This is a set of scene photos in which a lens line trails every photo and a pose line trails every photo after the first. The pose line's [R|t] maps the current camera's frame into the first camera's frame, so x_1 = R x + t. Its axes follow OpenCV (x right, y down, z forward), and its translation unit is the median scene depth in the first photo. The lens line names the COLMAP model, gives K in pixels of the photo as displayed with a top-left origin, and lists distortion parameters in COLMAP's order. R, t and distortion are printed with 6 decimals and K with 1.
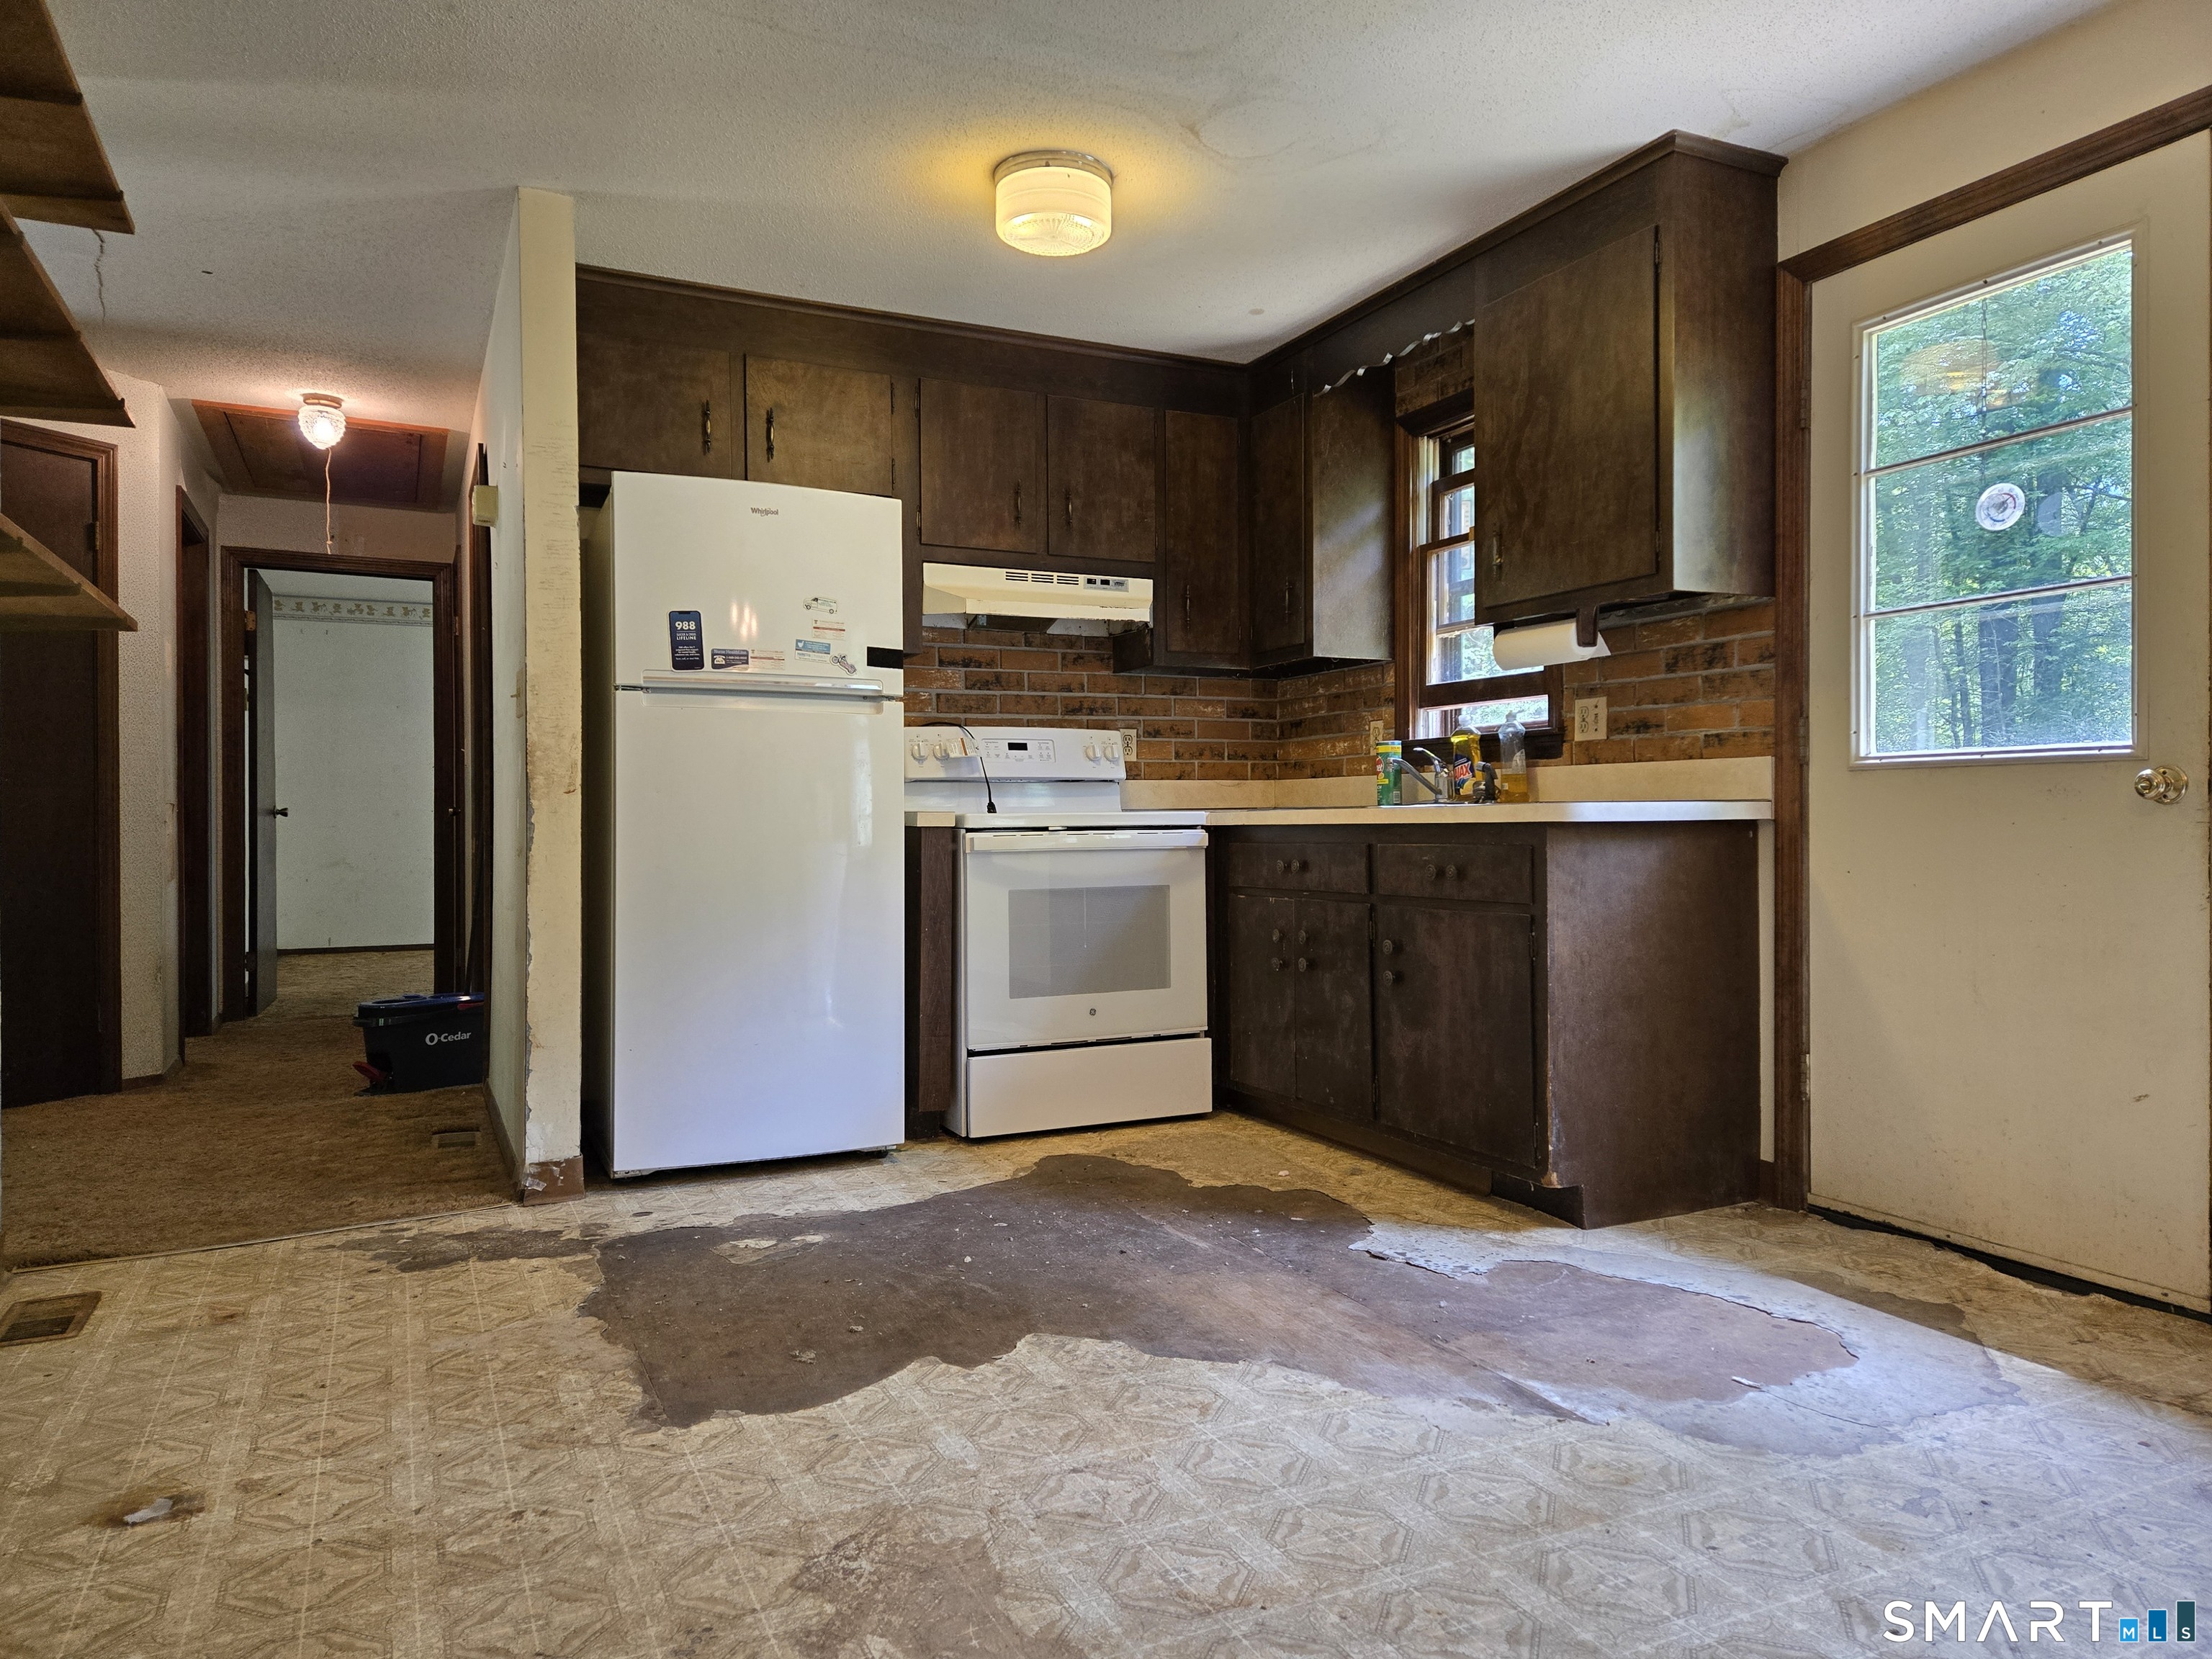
lens RADIAL K [[1491.3, 0, 1107.8], [0, 1491.3, 822.1], [0, 0, 1]] dist [0.035289, -0.034777]
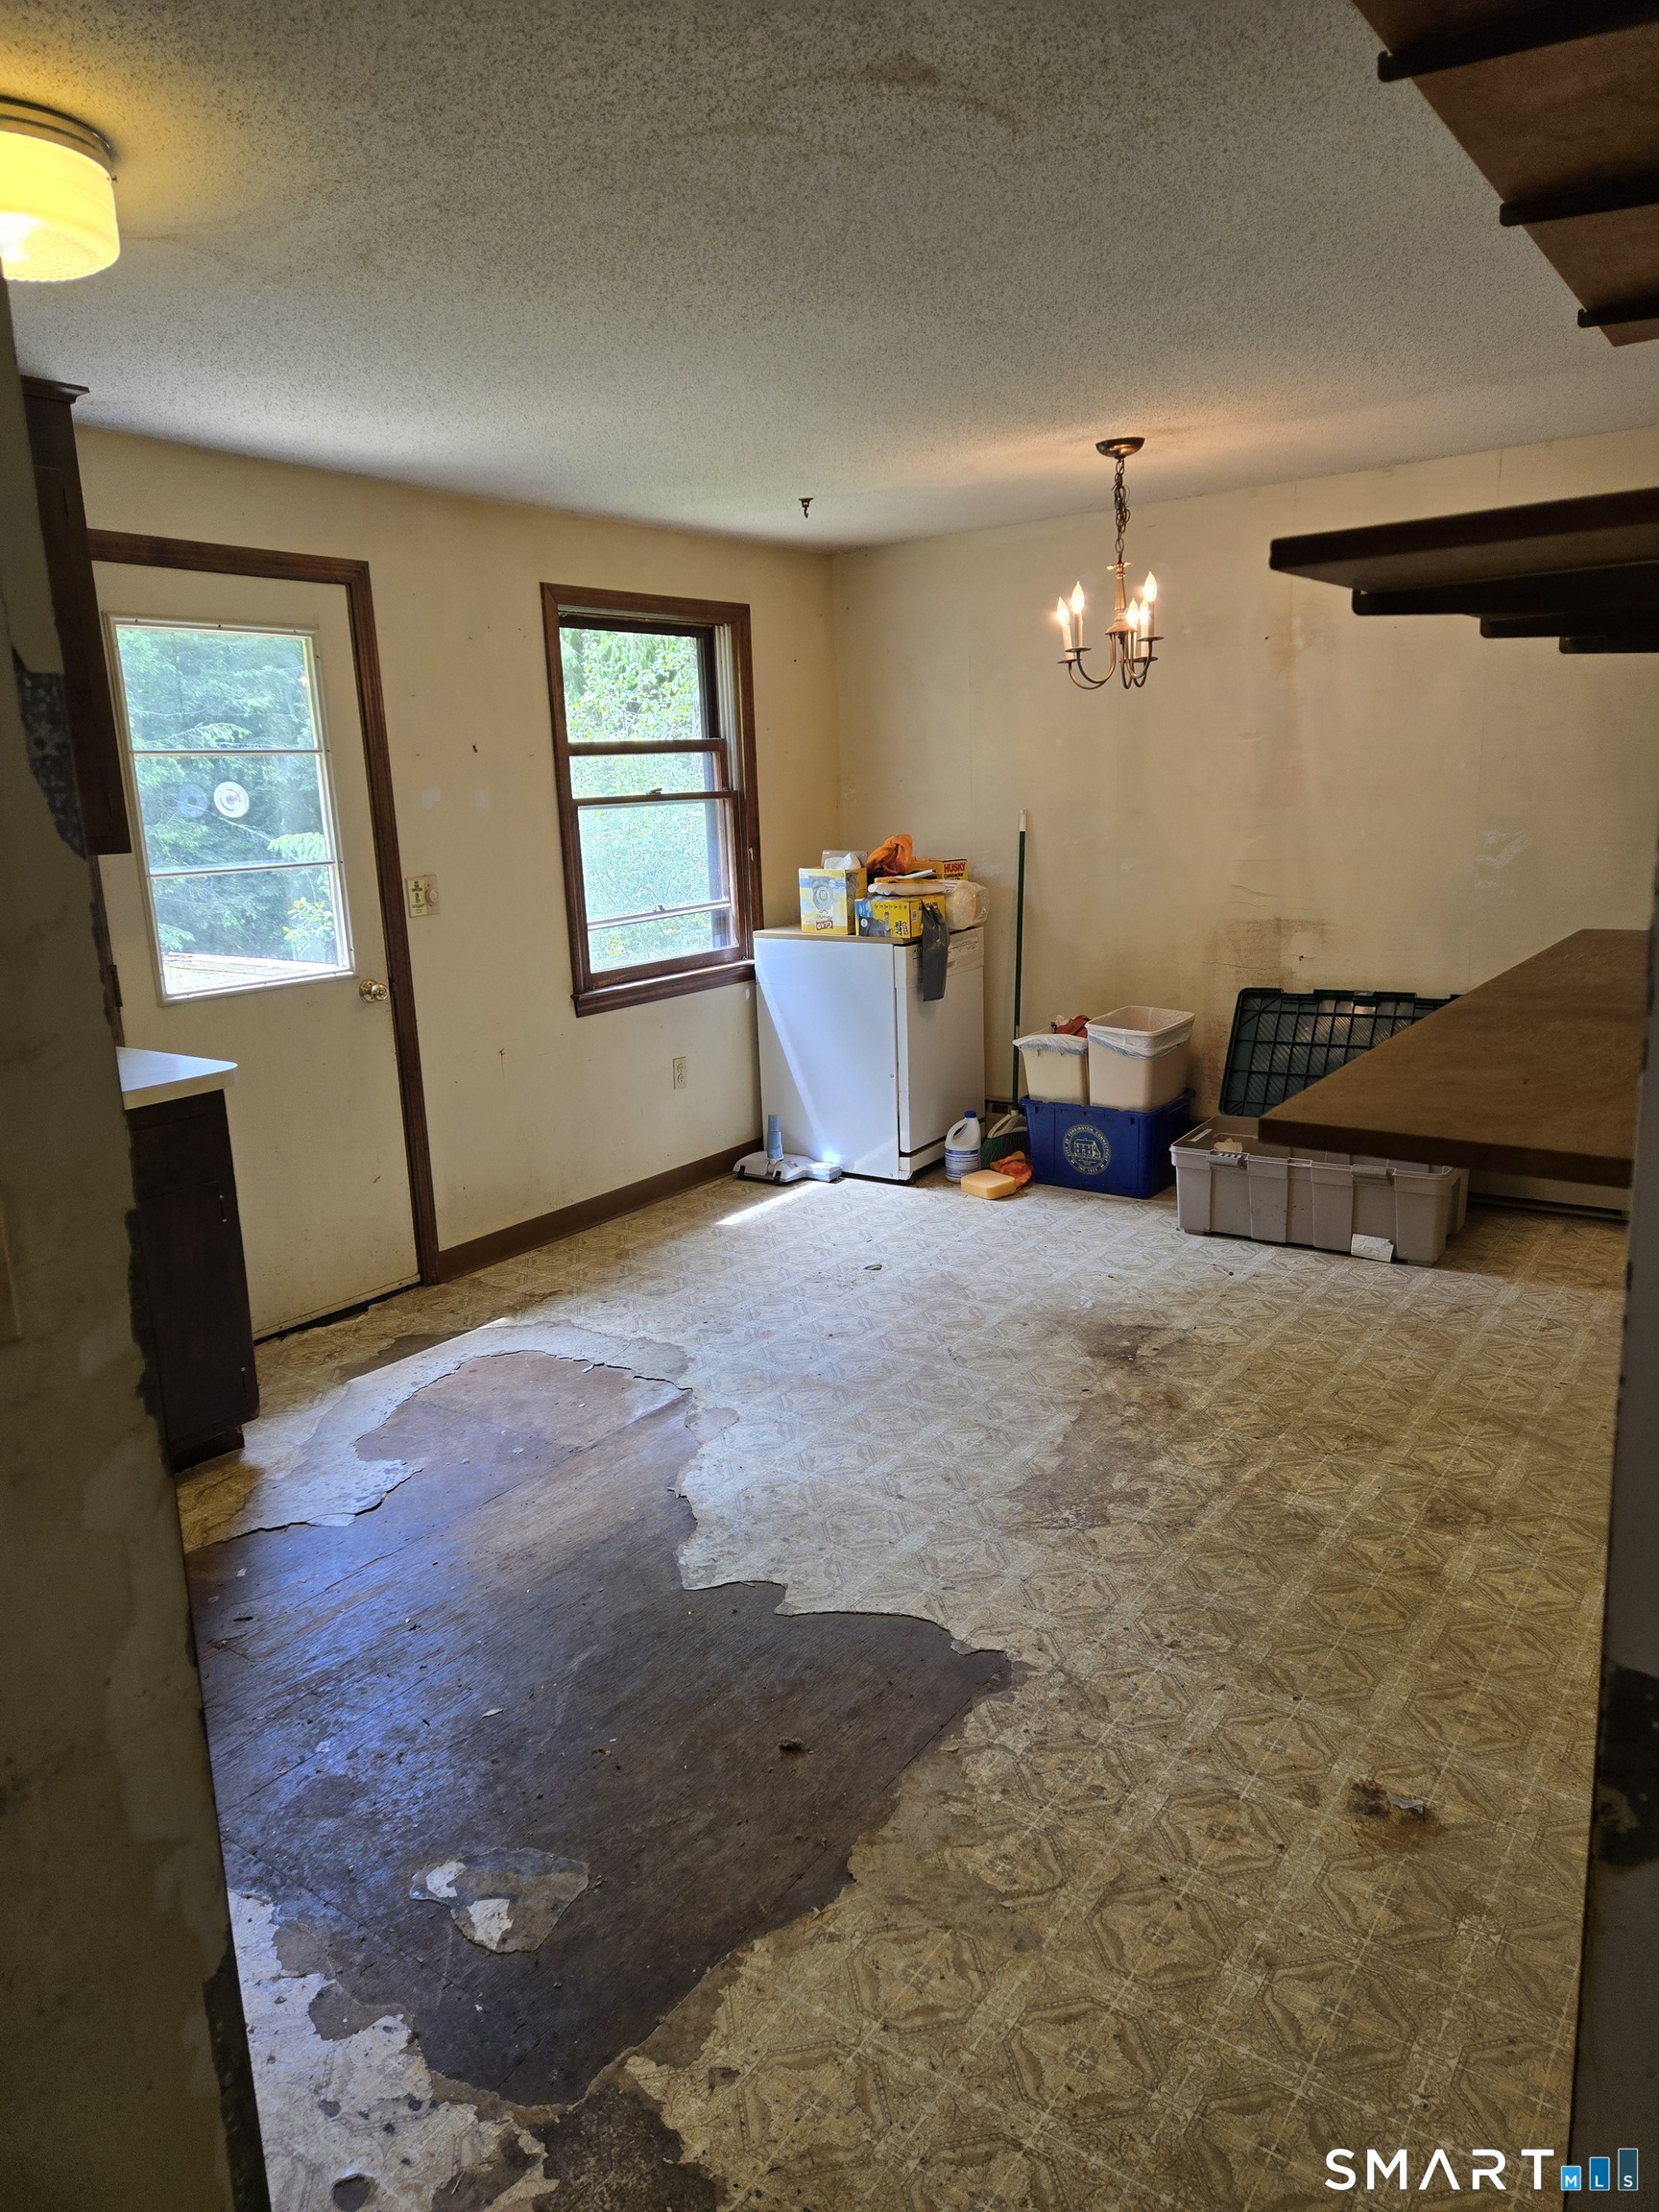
lens RADIAL K [[1491.3, 0, 826.4], [0, 1491.3, 1101.4], [0, 0, 1]] dist [0.035289, -0.034777]
pose [[-0.490516, -0.169570, 0.854775, -1.069883], [0.043950, 0.974823, 0.218606, -0.268332], [-0.870323, 0.144797, -0.470713, 1.497122]]
